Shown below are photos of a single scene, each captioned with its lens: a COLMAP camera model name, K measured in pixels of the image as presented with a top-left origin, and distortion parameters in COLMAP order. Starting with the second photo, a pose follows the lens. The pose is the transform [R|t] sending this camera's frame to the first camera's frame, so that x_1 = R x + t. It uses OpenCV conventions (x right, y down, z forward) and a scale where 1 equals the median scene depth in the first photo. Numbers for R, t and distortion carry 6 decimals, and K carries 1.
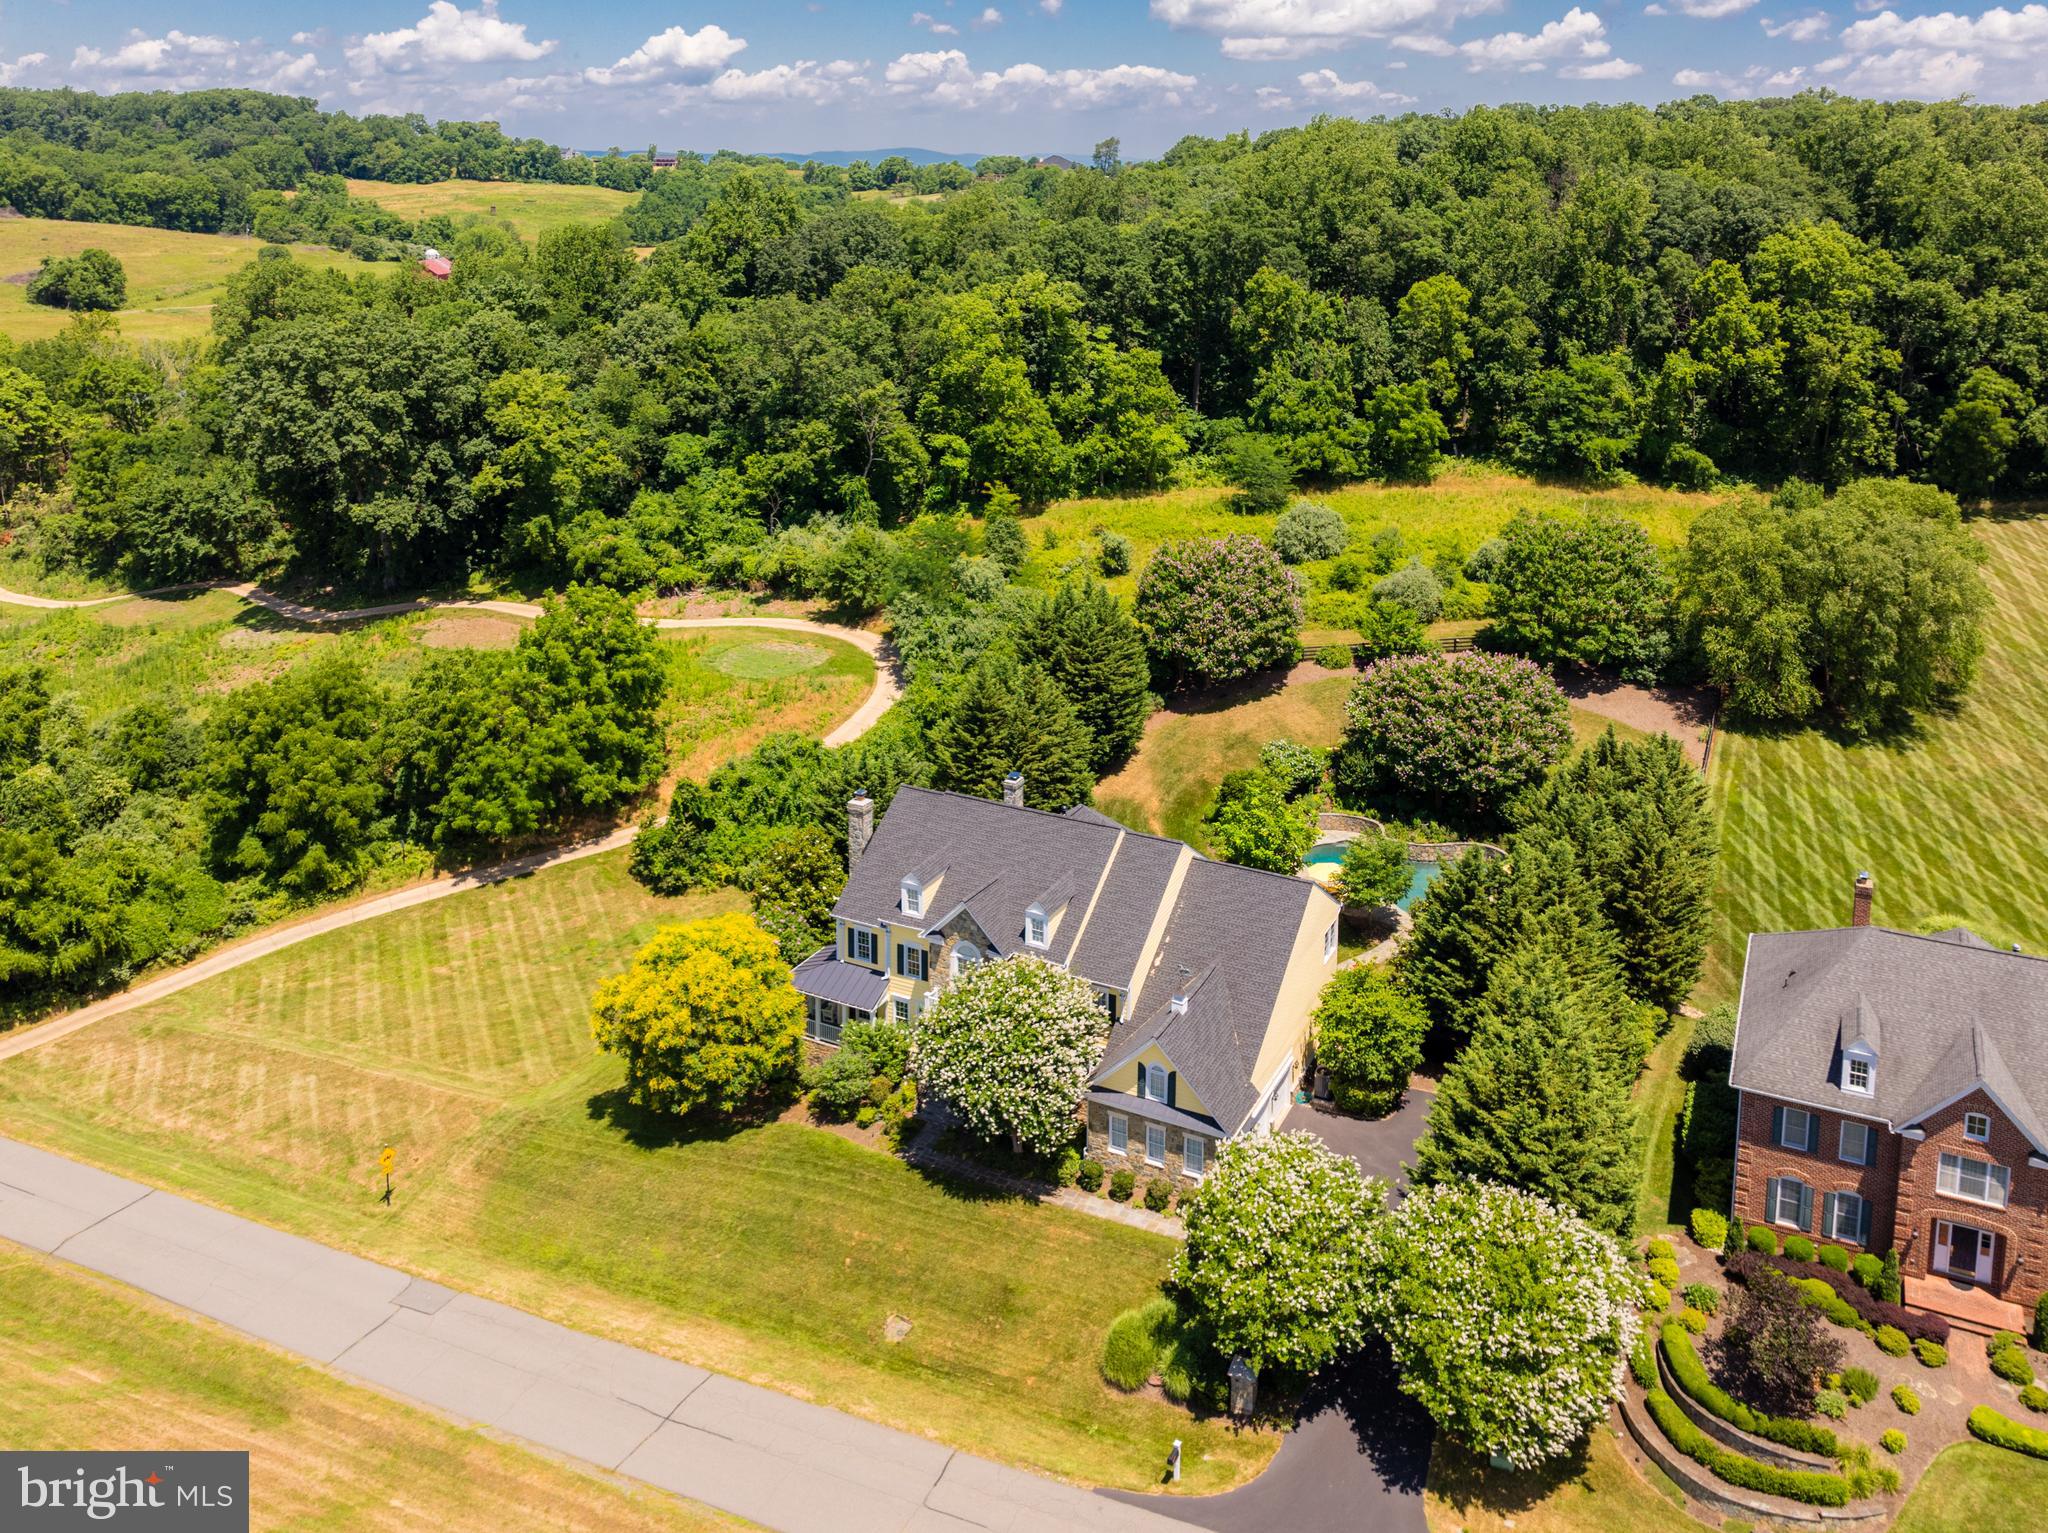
lens RADIAL K [[1601.8, 0, 1048.7], [0, 1601.8, 427.7], [0, 0, 1]] dist [-0.015636, -0.009472]
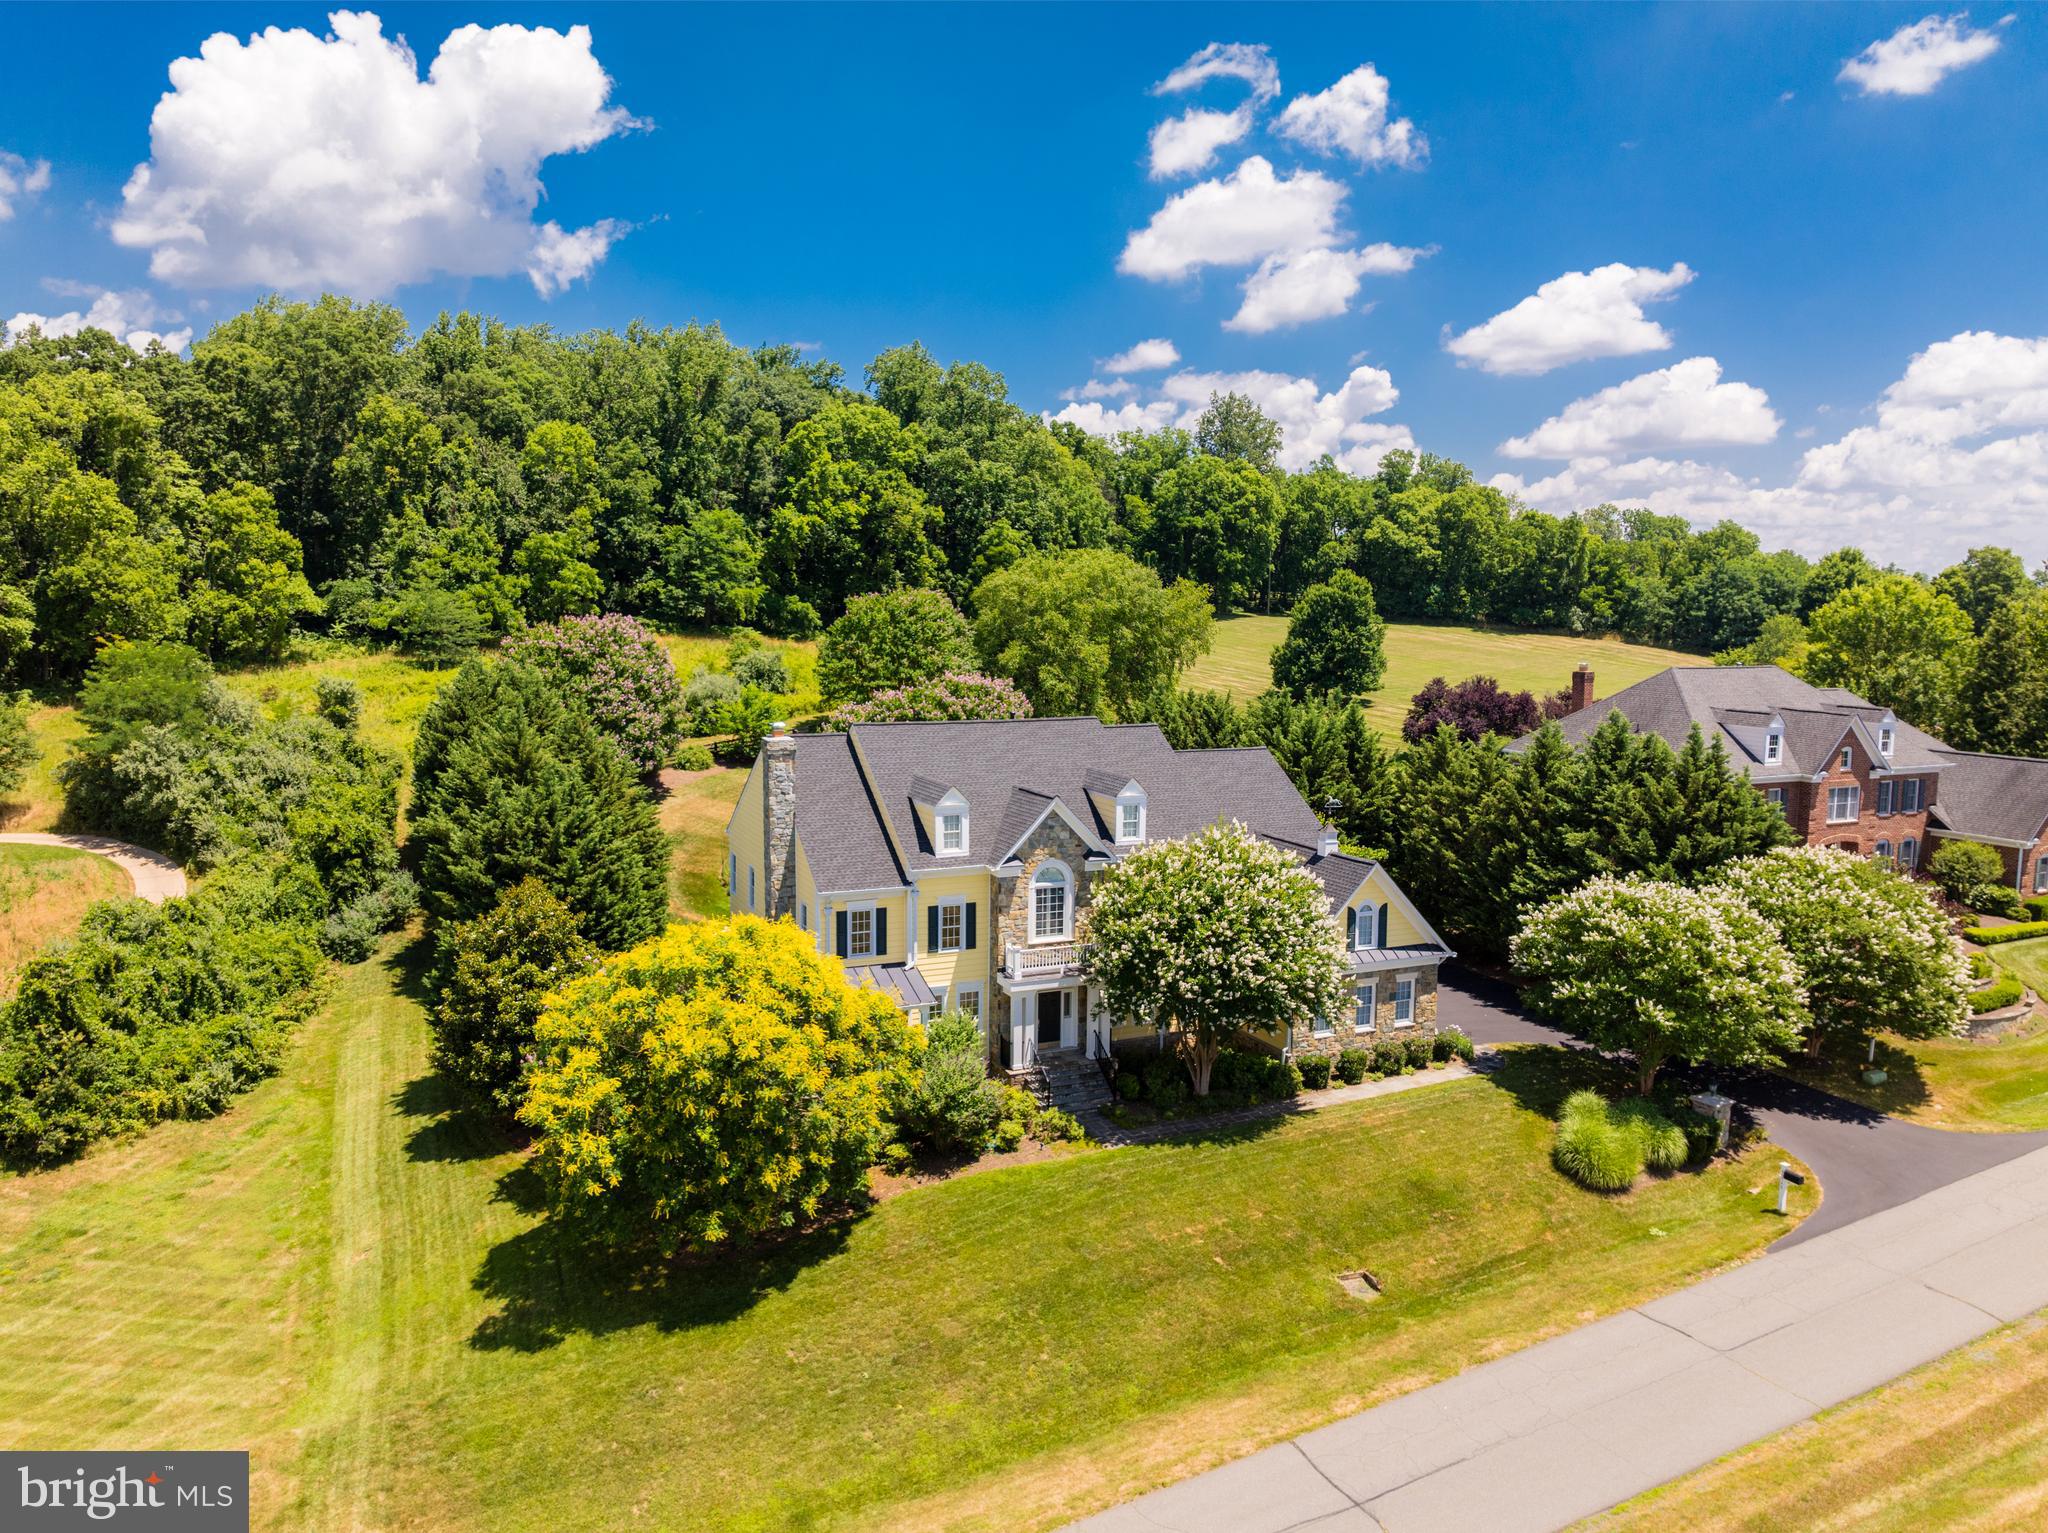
lens RADIAL K [[1456.6, 0, 1013.0], [0, 1456.6, 769.0], [0, 0, 1]] dist [-0.034698, -0.002658]
pose [[0.641371, -0.095599, 0.761252, -0.357861], [0.122595, 0.992228, 0.021317, 0.170157], [-0.757373, 0.079654, 0.648106, 0.376736]]
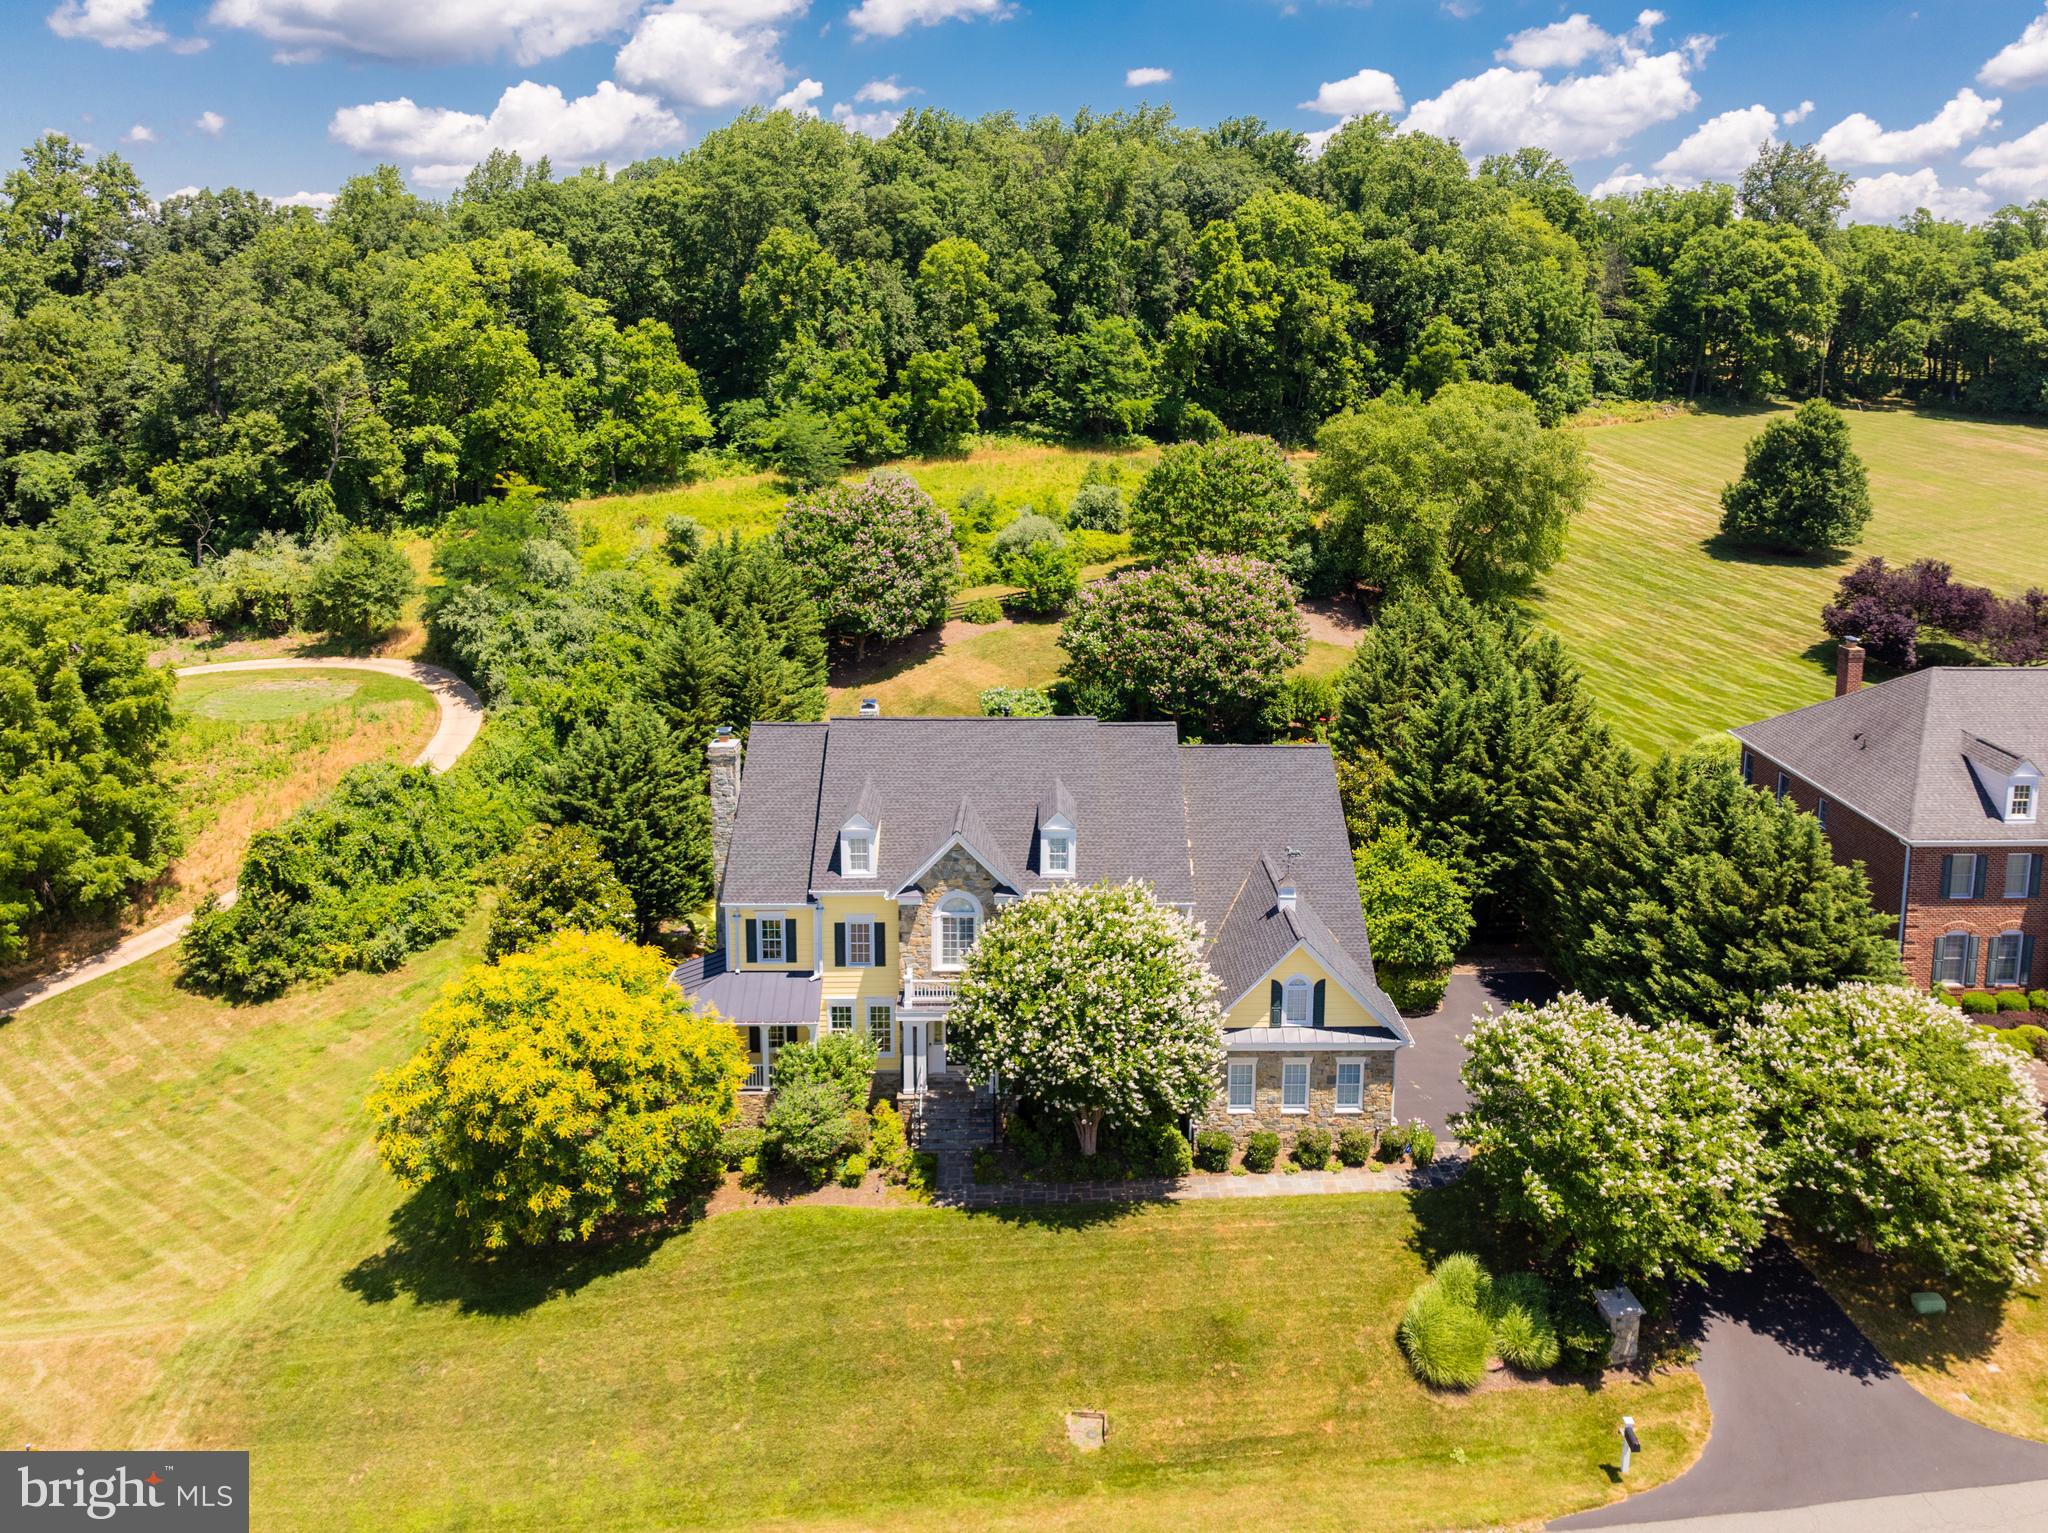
lens RADIAL K [[1550.0, 0, 1021.9], [0, 1550.0, 526.5], [0, 0, 1]] dist [-0.027083, -0.004328]
pose [[0.890597, -0.073436, 0.448825, -0.207792], [0.078591, 0.996881, 0.007161, 0.100866], [-0.447951, 0.028896, 0.893591, 0.235746]]
